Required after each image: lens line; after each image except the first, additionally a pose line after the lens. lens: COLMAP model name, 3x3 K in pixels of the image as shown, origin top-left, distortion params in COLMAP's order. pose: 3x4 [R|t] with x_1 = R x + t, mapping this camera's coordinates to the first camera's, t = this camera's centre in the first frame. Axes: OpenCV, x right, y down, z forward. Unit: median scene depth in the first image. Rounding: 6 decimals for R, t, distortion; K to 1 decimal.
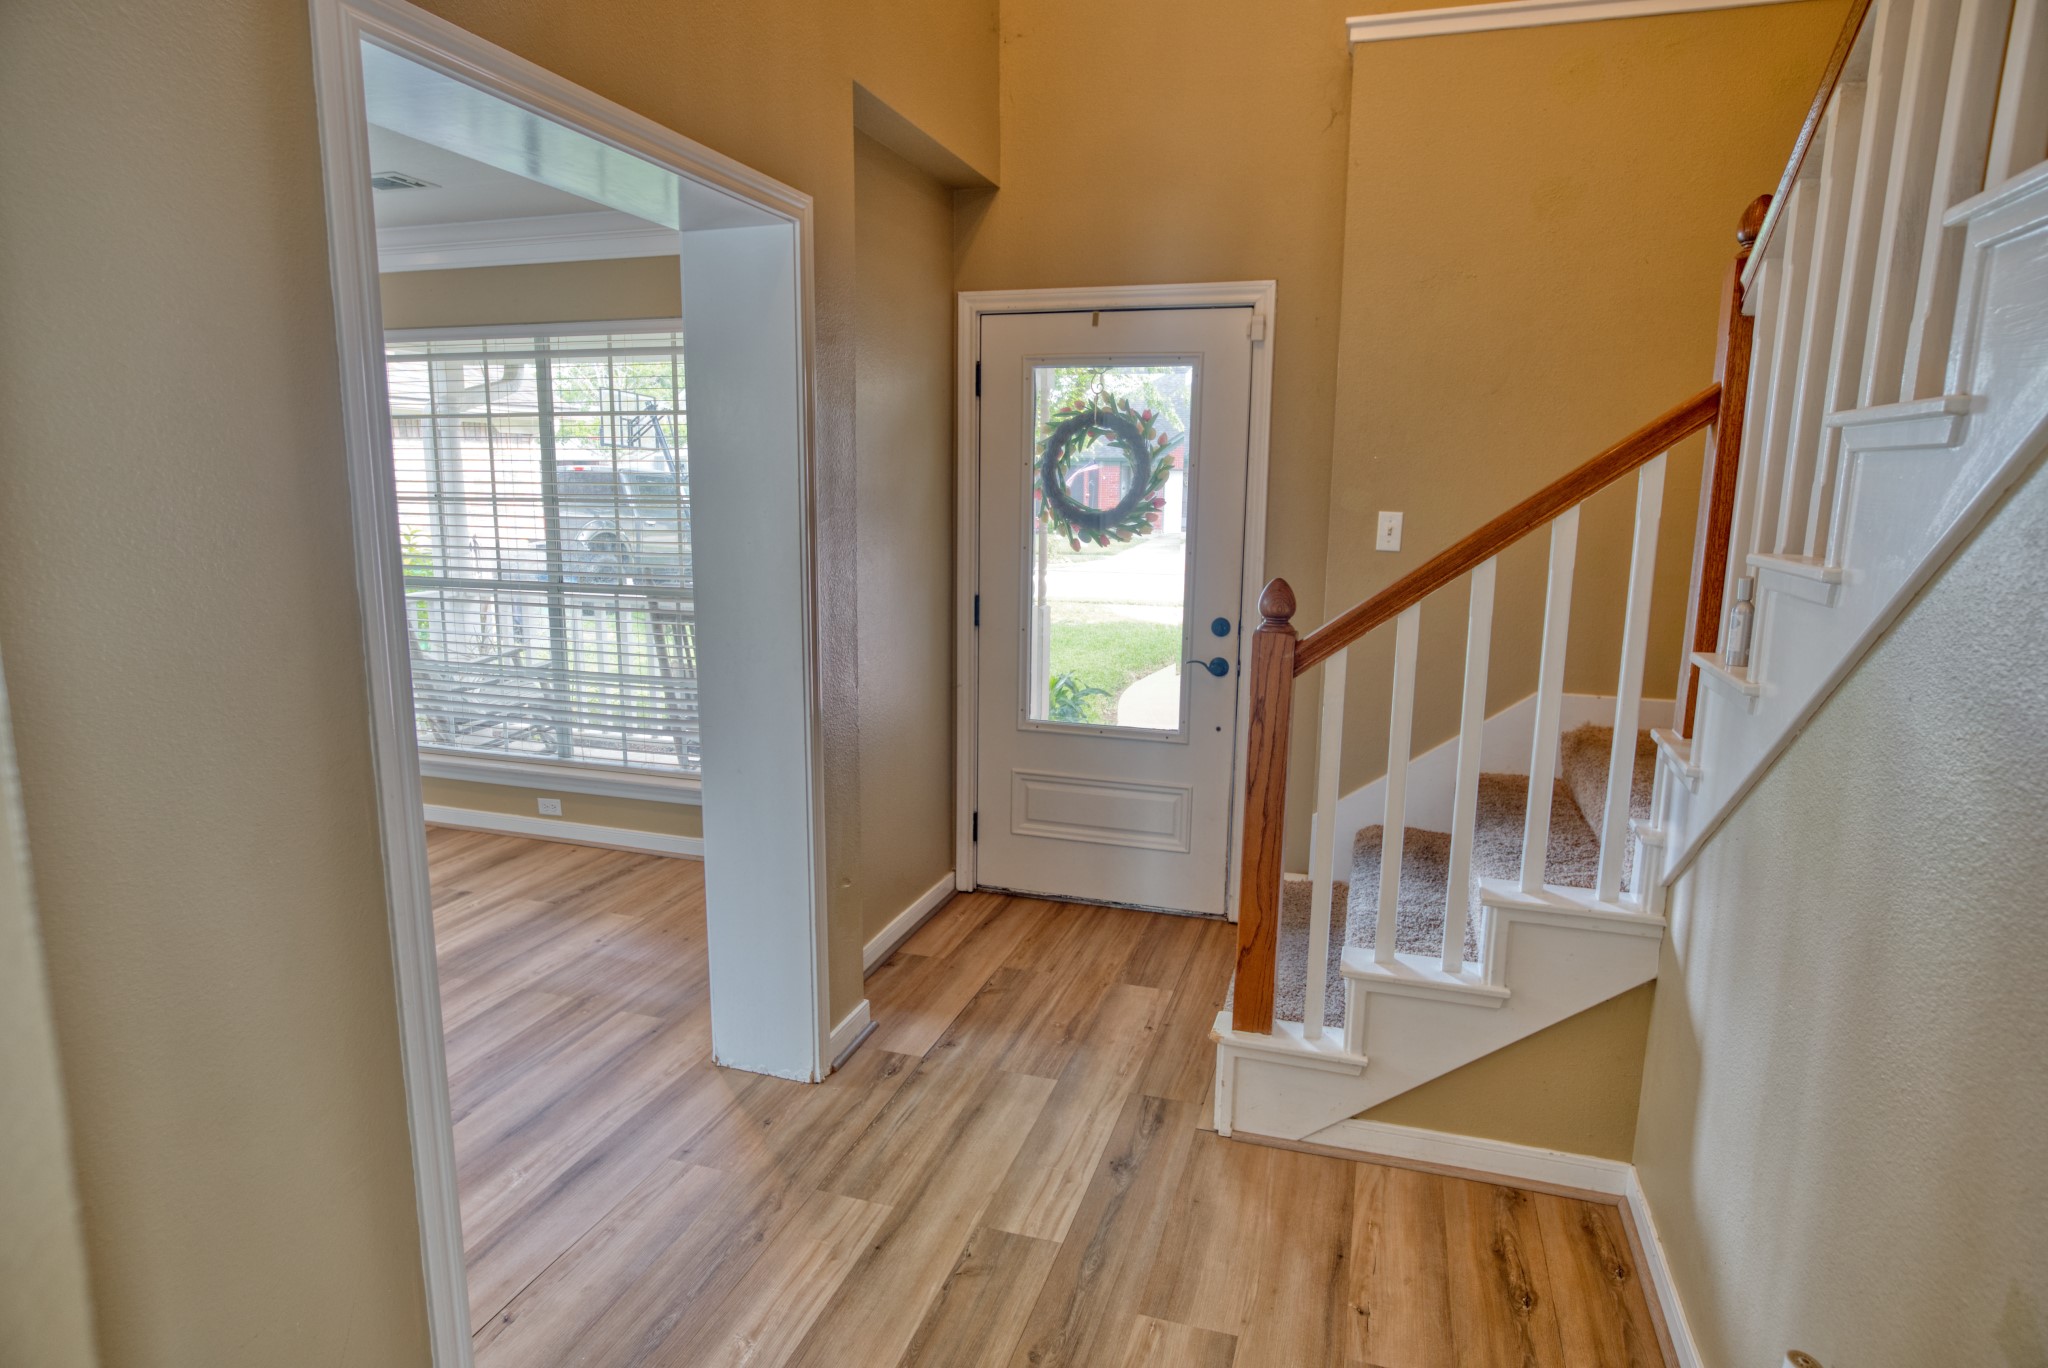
lens RADIAL K [[1157.9, 0, 1011.7], [0, 1157.9, 678.6], [0, 0, 1]] dist [-0.033026, 0.017222]
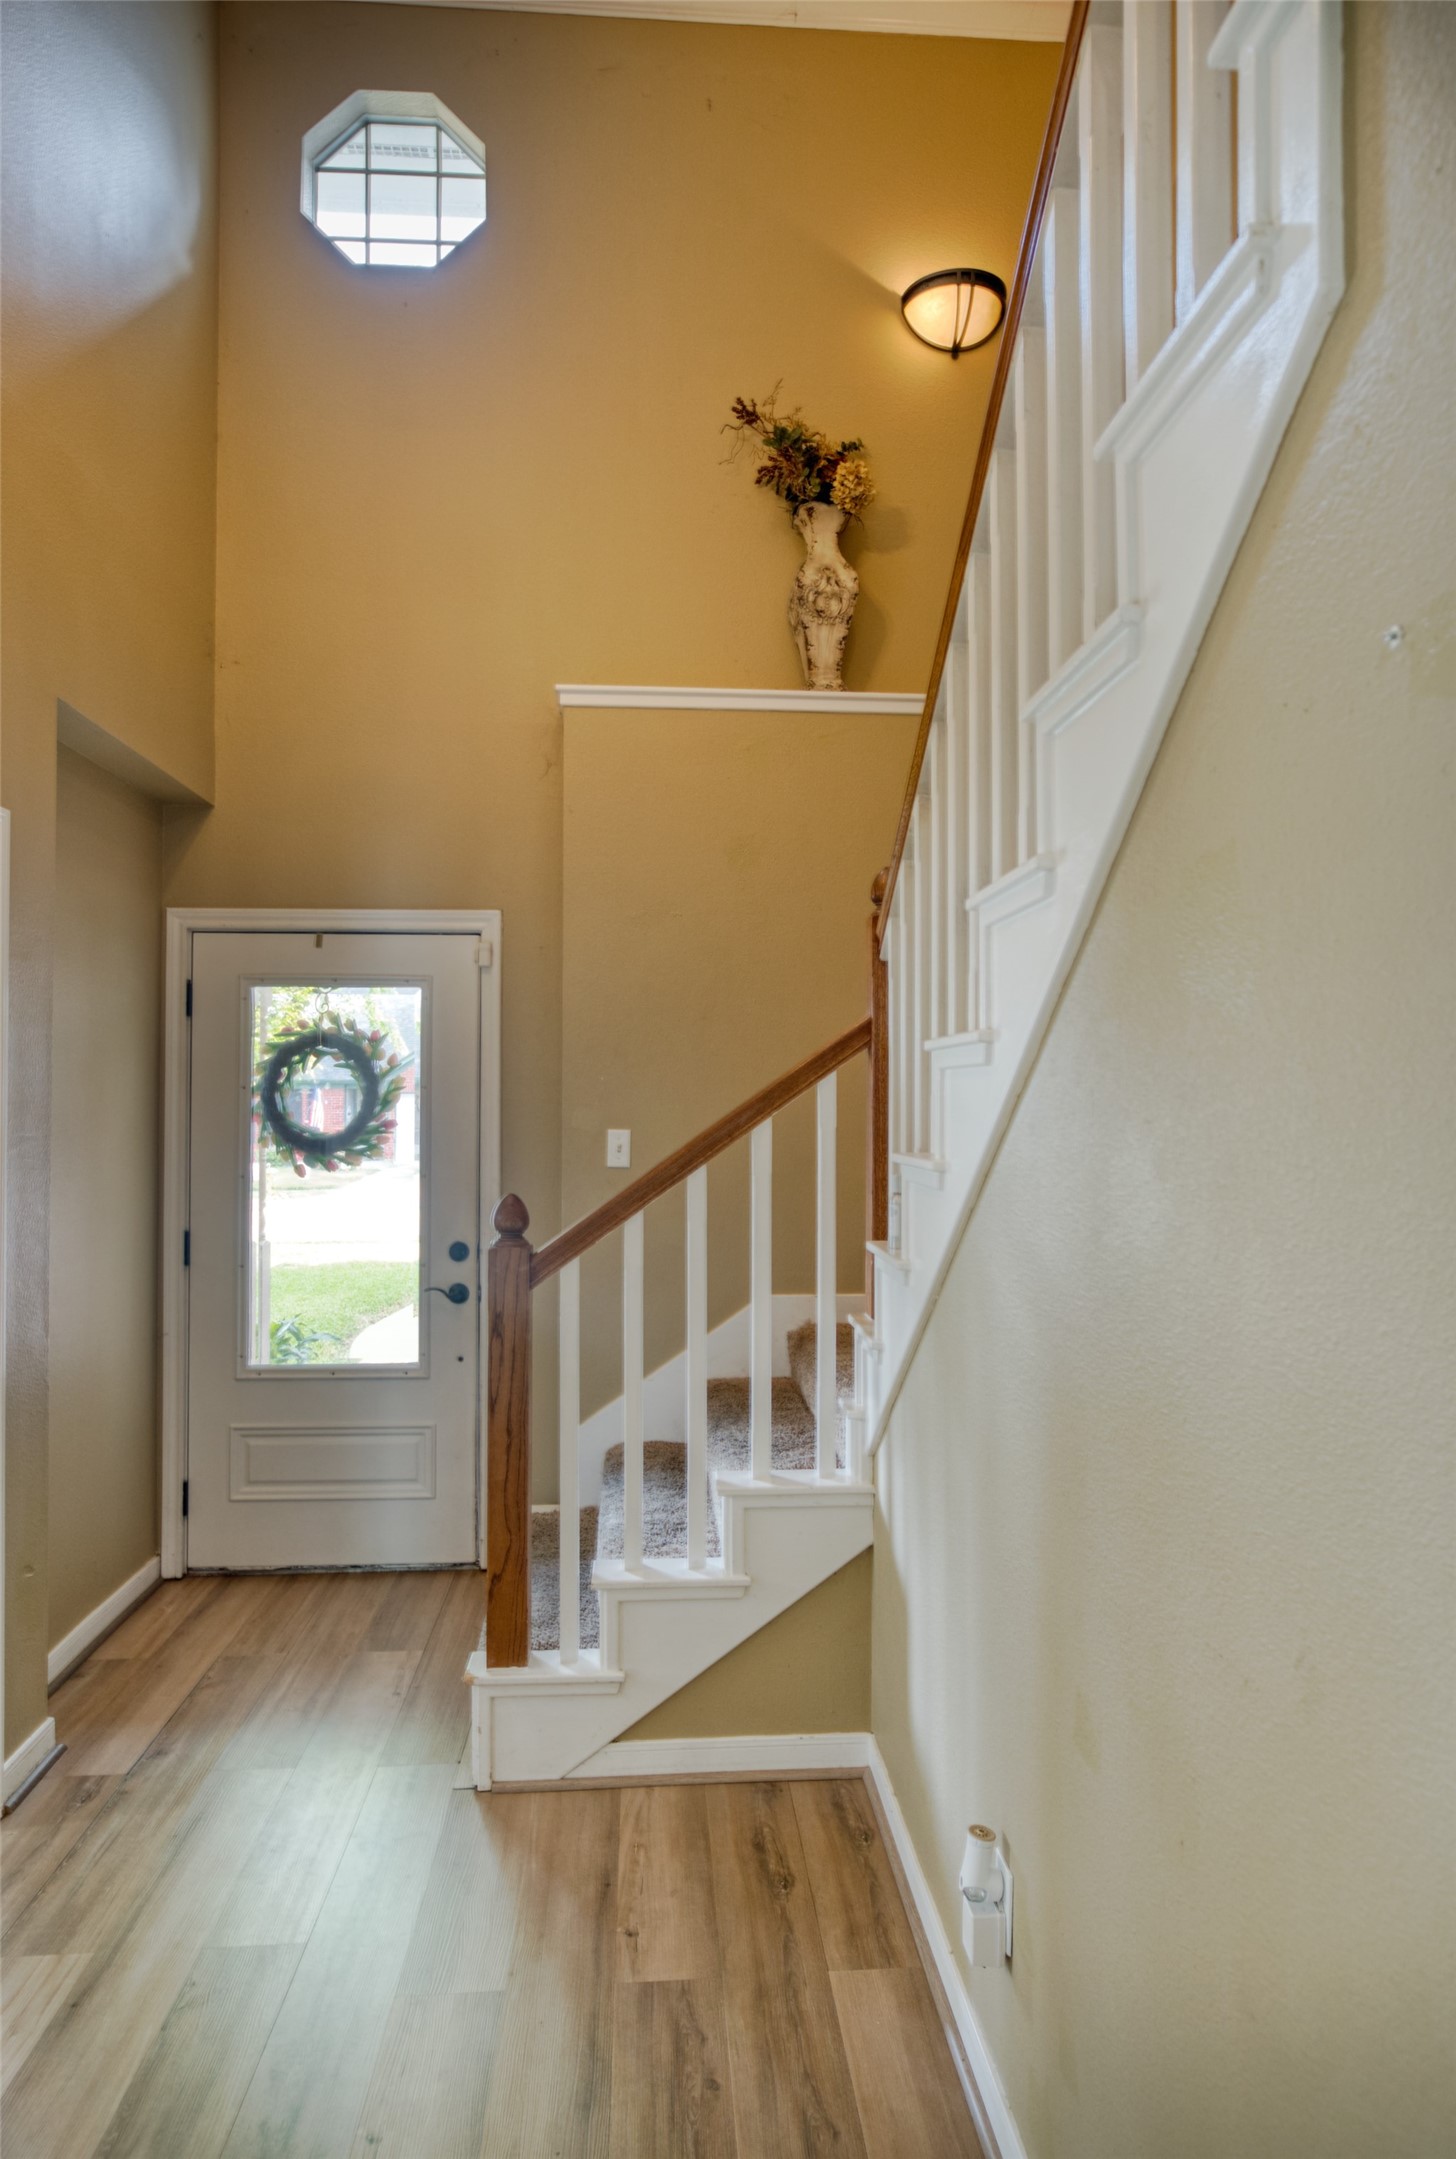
lens RADIAL K [[1220.6, 0, 717.7], [0, 1220.6, 1078.2], [0, 0, 1]] dist [-0.033026, 0.017222]
pose [[0.925488, -0.002704, 0.378766, -0.008775], [0.074413, 0.981786, -0.174814, 0.014468], [-0.371394, 0.189973, 0.908832, -0.068472]]
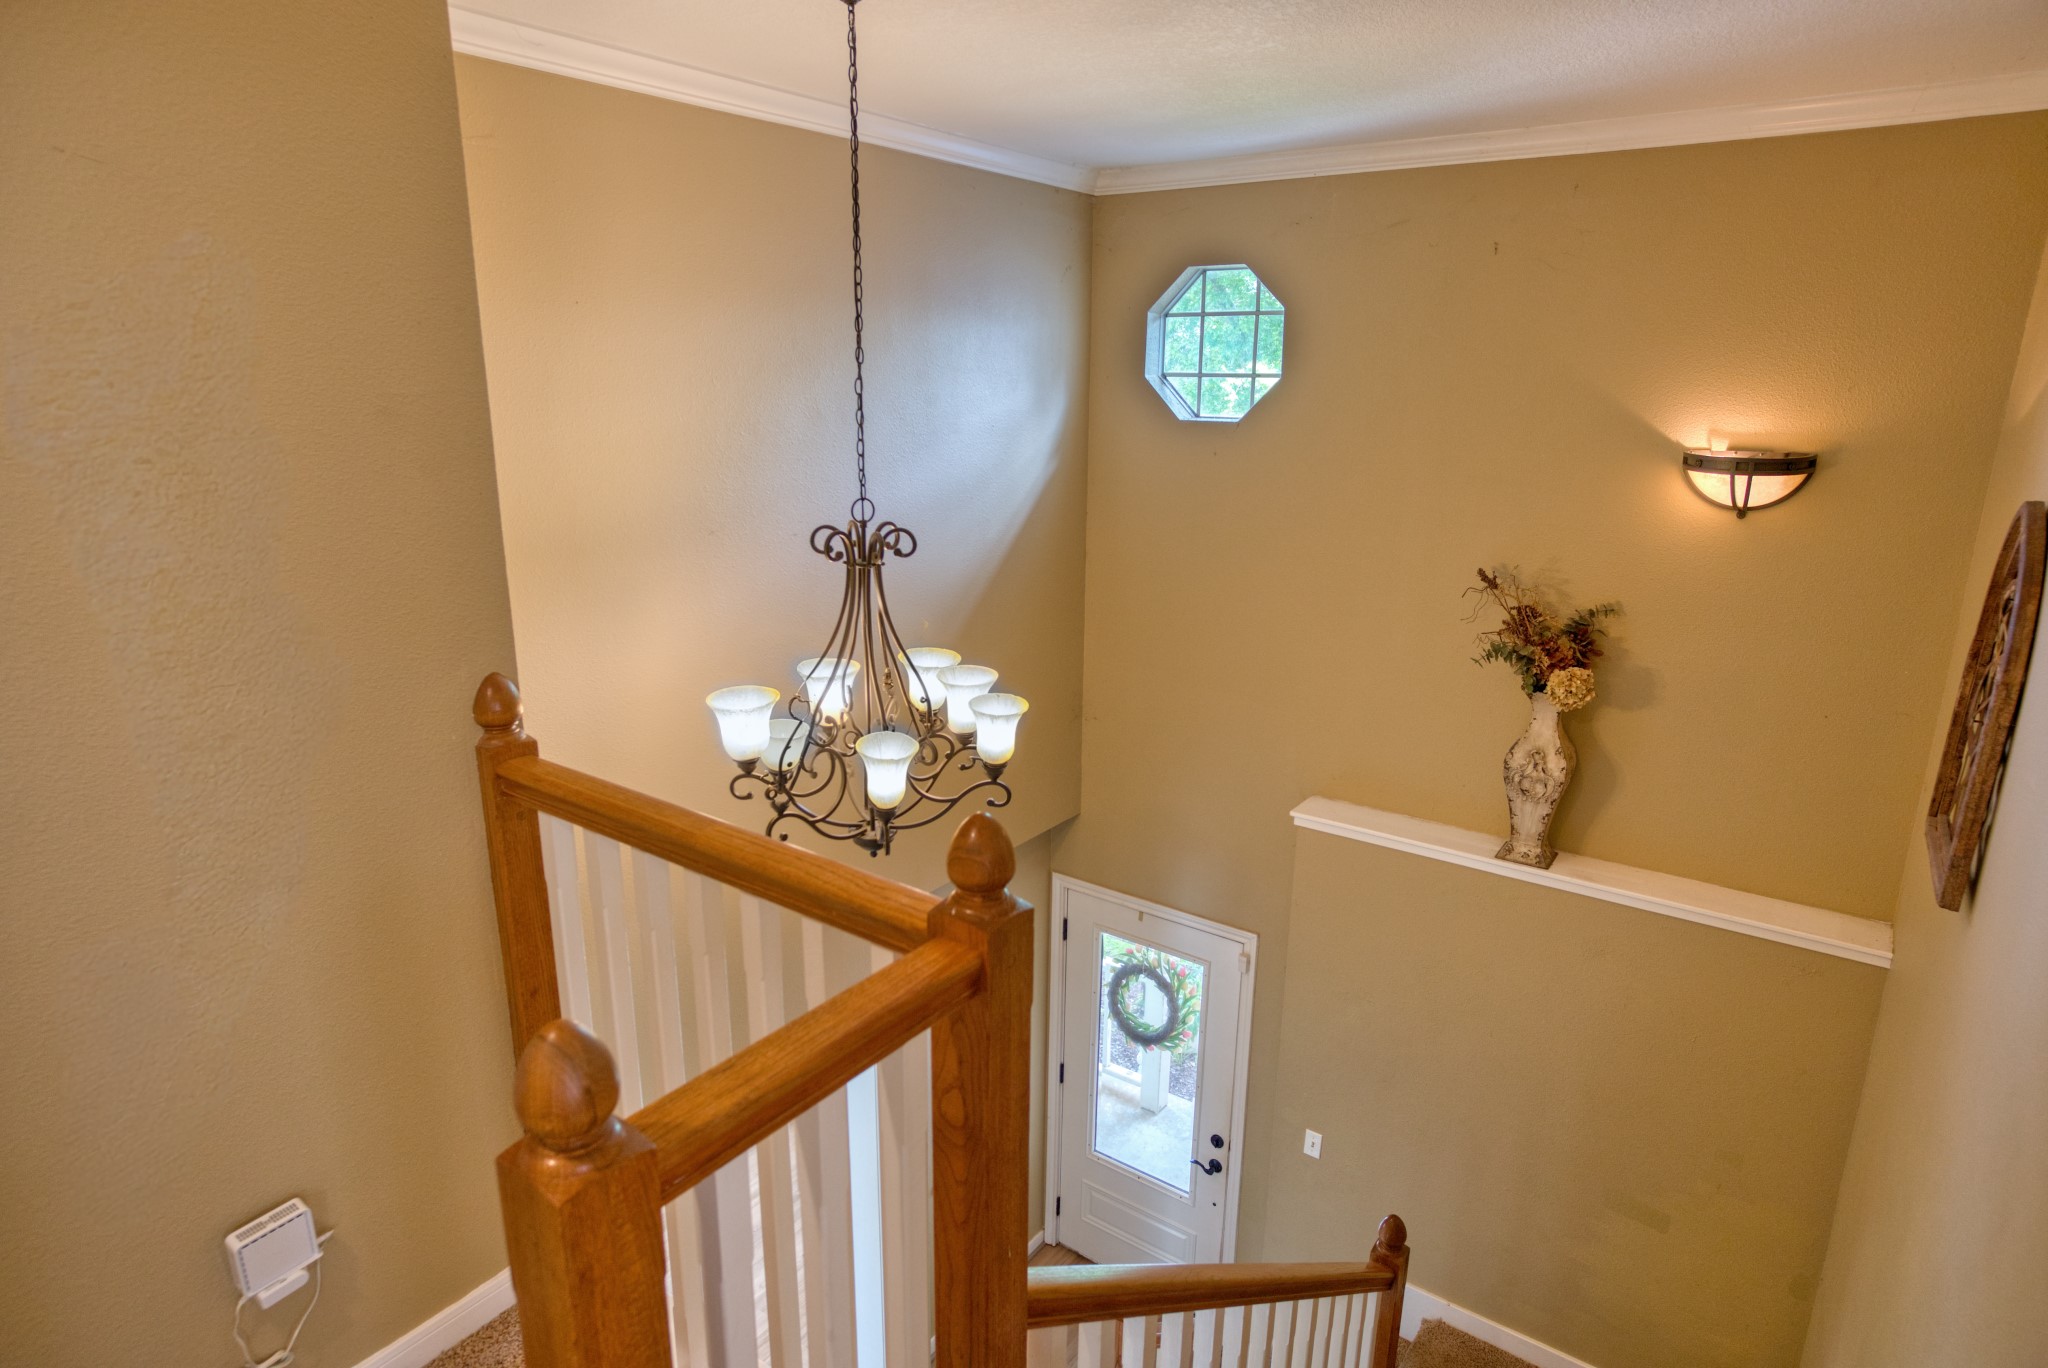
lens RADIAL K [[1157.9, 0, 1020.2], [0, 1157.9, 682.3], [0, 0, 1]] dist [-0.033026, 0.017222]
pose [[0.955449, 0.077906, -0.284690, 0.554527], [-0.055326, 0.994712, 0.086525, -1.266385], [0.289925, -0.066919, 0.954707, -0.626221]]
